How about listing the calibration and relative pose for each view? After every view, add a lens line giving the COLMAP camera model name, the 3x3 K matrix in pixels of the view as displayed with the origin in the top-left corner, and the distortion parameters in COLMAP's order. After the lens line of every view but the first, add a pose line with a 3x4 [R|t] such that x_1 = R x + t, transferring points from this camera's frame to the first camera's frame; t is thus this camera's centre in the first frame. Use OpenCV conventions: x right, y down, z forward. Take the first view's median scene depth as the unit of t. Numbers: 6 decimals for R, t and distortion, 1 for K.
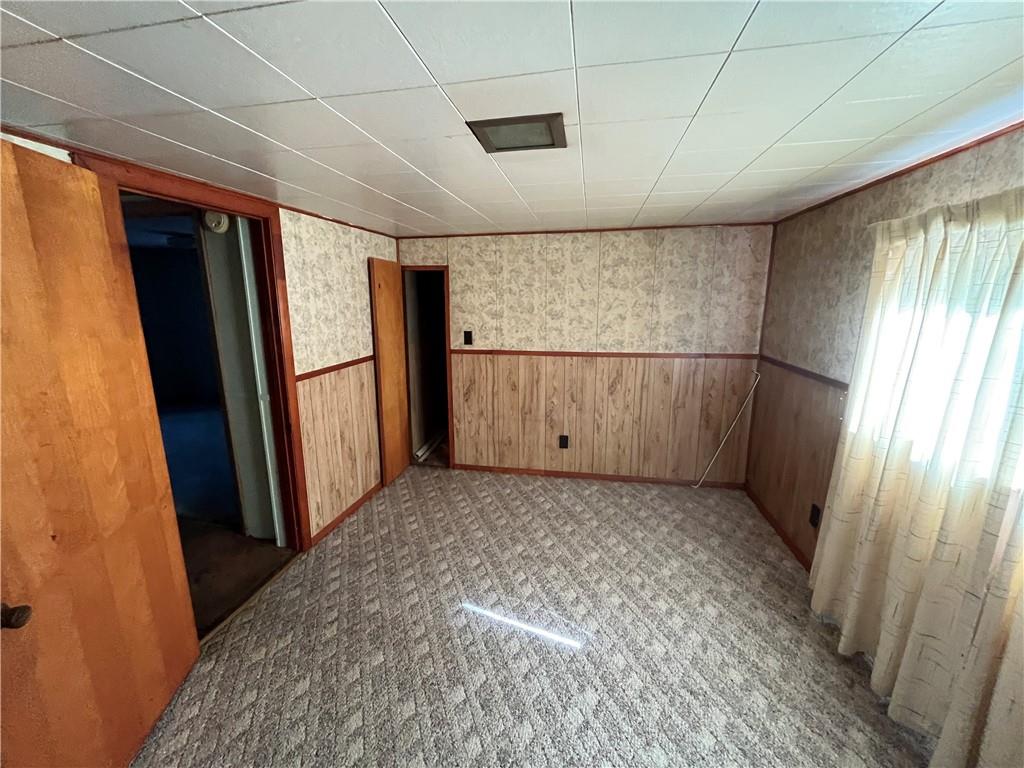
lens RADIAL K [[414.0, 0, 509.6], [0, 414.0, 385.8], [0, 0, 1]] dist [-0.003805, -0.000058]
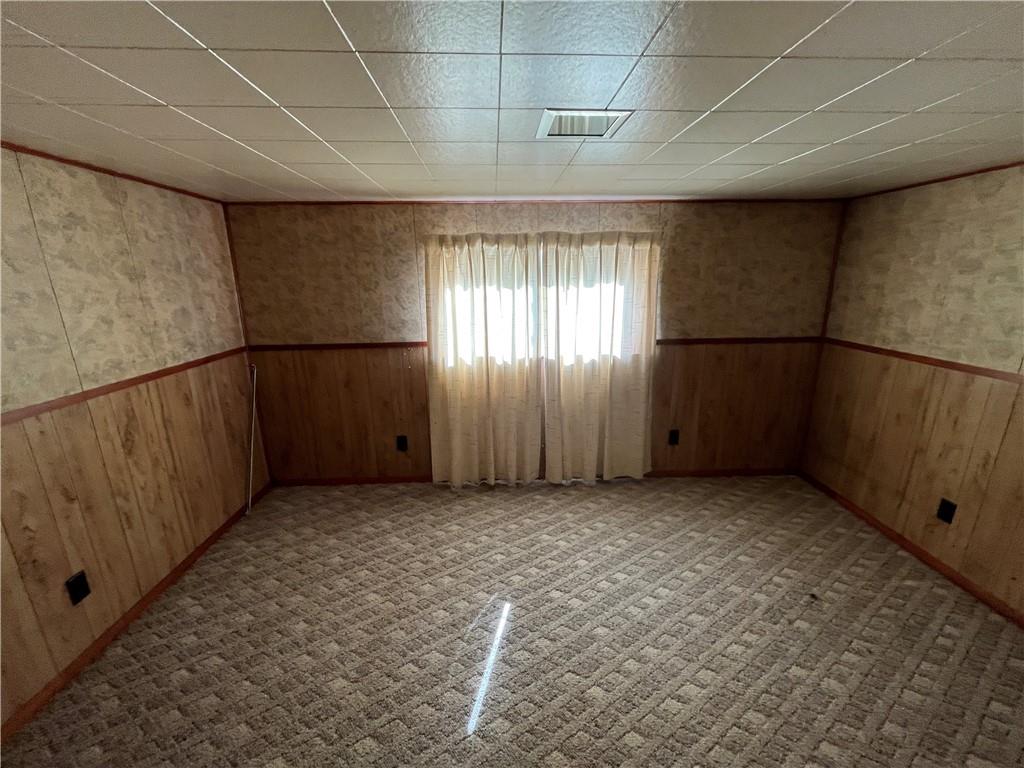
lens RADIAL K [[414.0, 0, 510.8], [0, 414.0, 385.5], [0, 0, 1]] dist [-0.003805, -0.000058]
pose [[-0.221022, -0.236185, 0.946238, -0.436341], [0.216455, 0.934155, 0.283729, -0.128889], [-0.950945, 0.267528, -0.155346, 0.606131]]
